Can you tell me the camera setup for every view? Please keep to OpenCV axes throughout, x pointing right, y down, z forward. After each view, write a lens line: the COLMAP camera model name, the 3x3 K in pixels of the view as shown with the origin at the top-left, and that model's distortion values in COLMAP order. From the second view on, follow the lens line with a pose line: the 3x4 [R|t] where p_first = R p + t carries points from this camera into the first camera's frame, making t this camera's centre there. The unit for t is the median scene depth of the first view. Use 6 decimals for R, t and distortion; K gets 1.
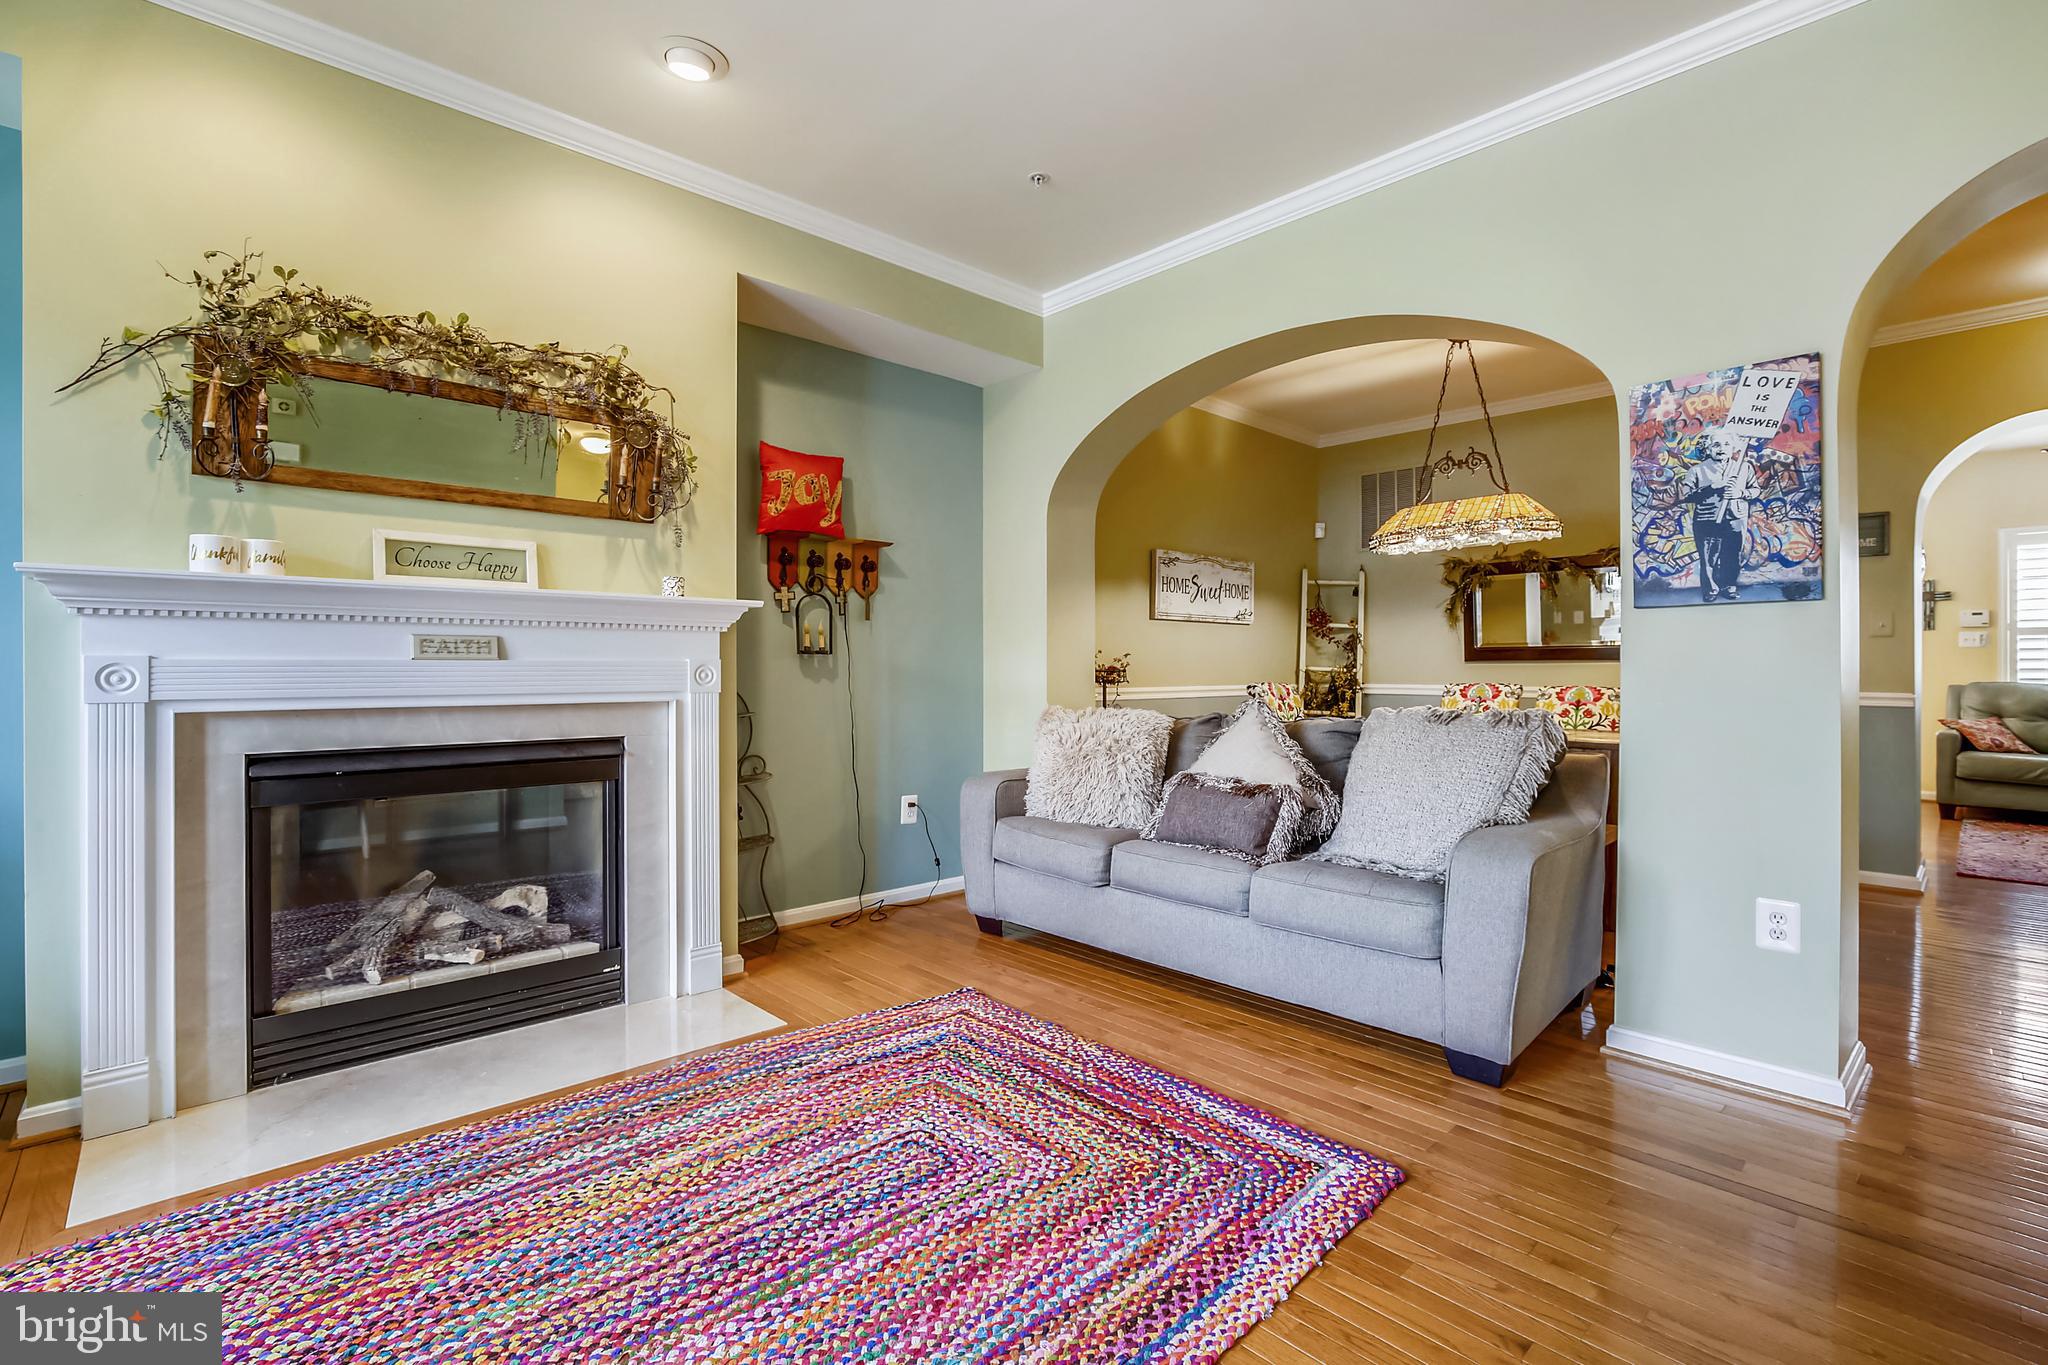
lens RADIAL K [[951.3, 0, 1025.7], [0, 951.3, 666.4], [0, 0, 1]] dist [-0.002760, -0.000256]
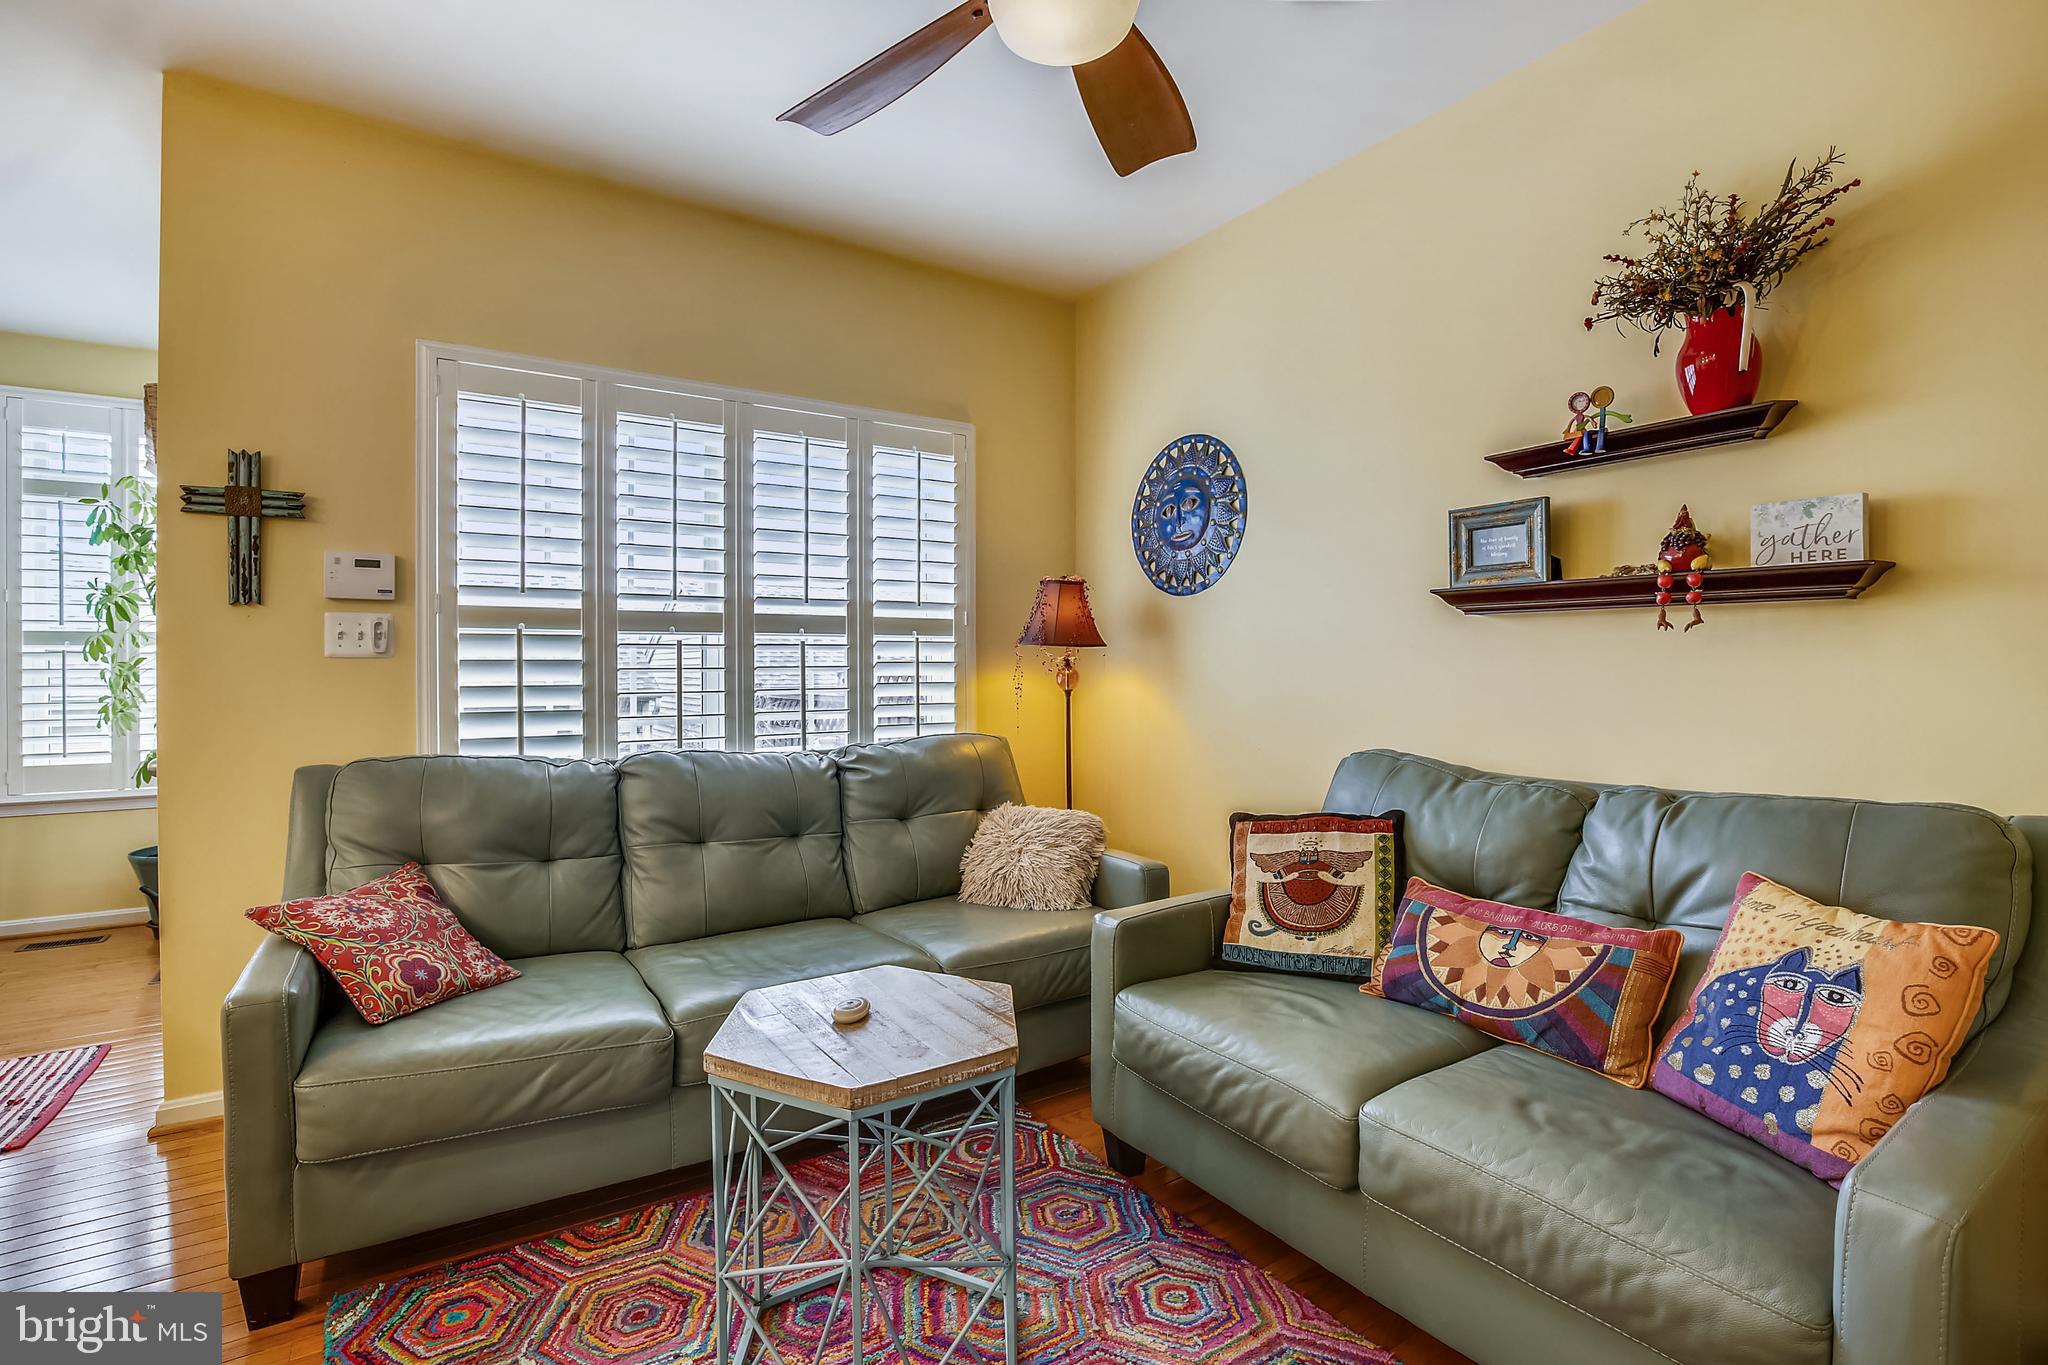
lens RADIAL K [[935.0, 0, 1024.0], [0, 935.0, 682.5], [0, 0, 1]] dist [-0.030199, 0.000029]
pose [[0.182452, -0.011312, 0.983150, 0.843067], [0.001344, 0.999936, 0.011256, -0.016461], [-0.983214, -0.000732, 0.182455, 0.826657]]
